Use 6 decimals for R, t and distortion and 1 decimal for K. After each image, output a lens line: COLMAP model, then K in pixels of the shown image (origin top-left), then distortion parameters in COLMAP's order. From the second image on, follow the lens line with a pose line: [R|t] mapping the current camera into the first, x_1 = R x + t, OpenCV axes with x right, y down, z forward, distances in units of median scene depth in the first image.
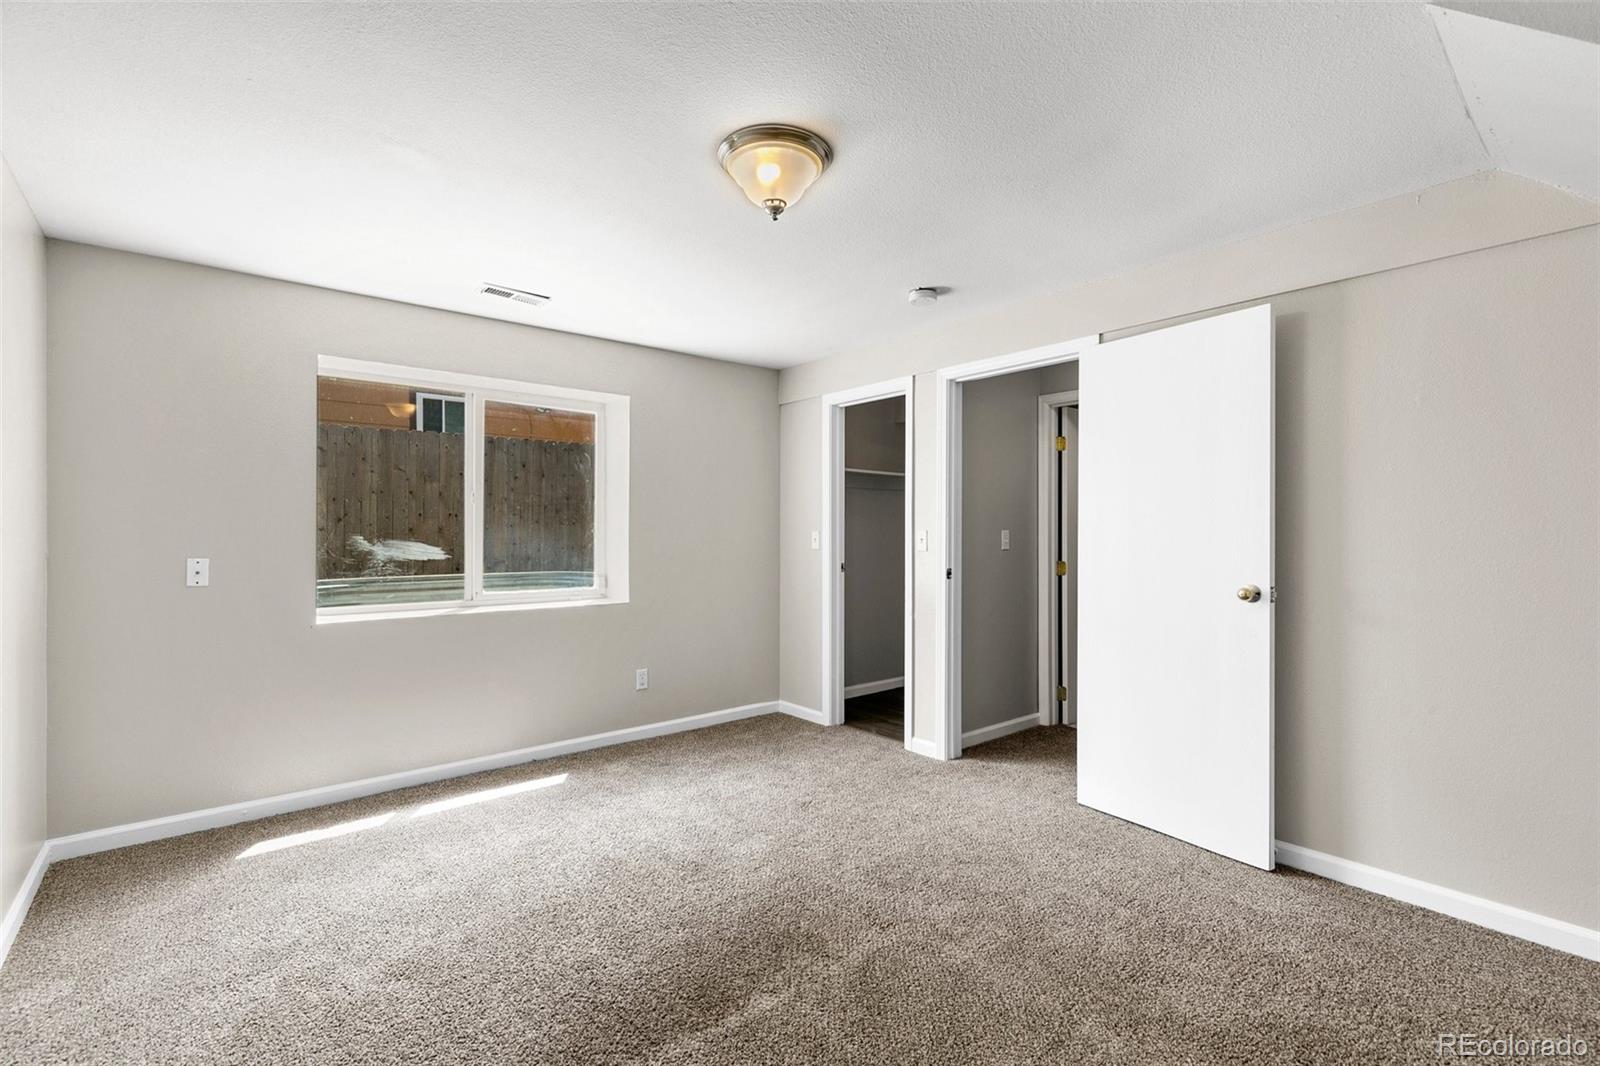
lens RADIAL K [[717.1, 0, 802.0], [0, 717.1, 536.9], [0, 0, 1]] dist [0.006751, -0.000305]
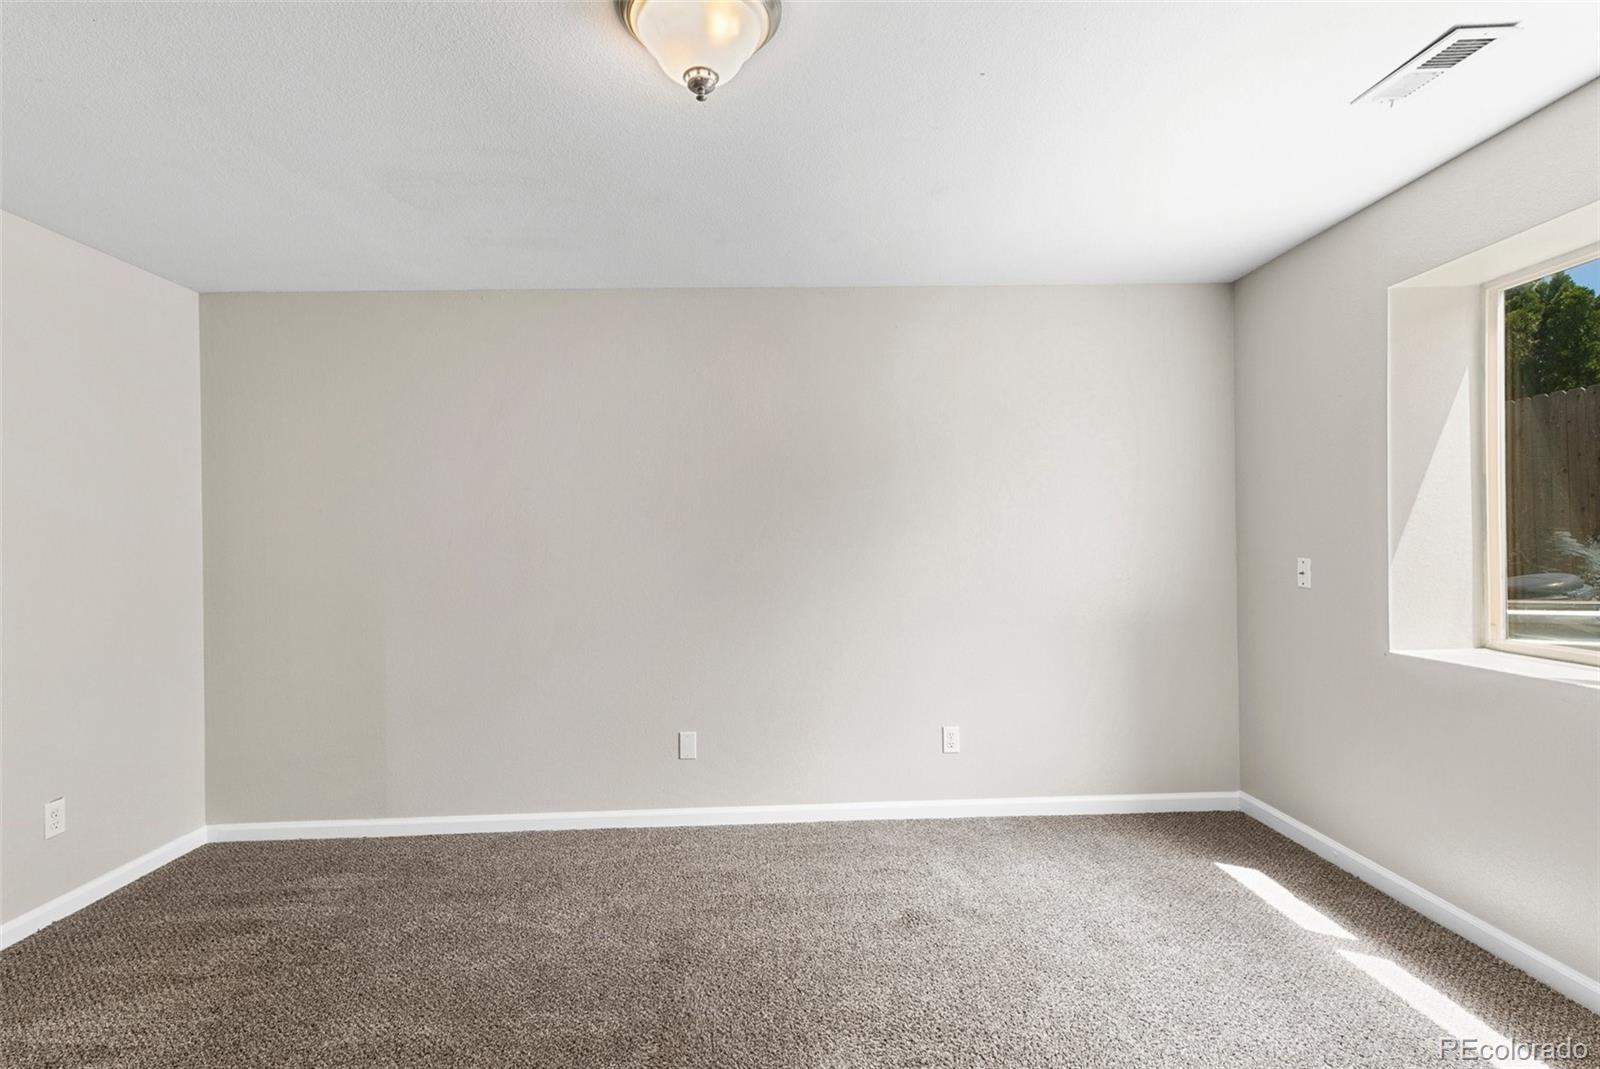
lens RADIAL K [[717.1, 0, 798.9], [0, 717.1, 537.5], [0, 0, 1]] dist [0.006751, -0.000305]
pose [[-0.601059, -0.002034, -0.799202, 0.308770], [0.004612, 0.999971, -0.006014, 0.005849], [0.799192, -0.007301, -0.601032, 1.033356]]
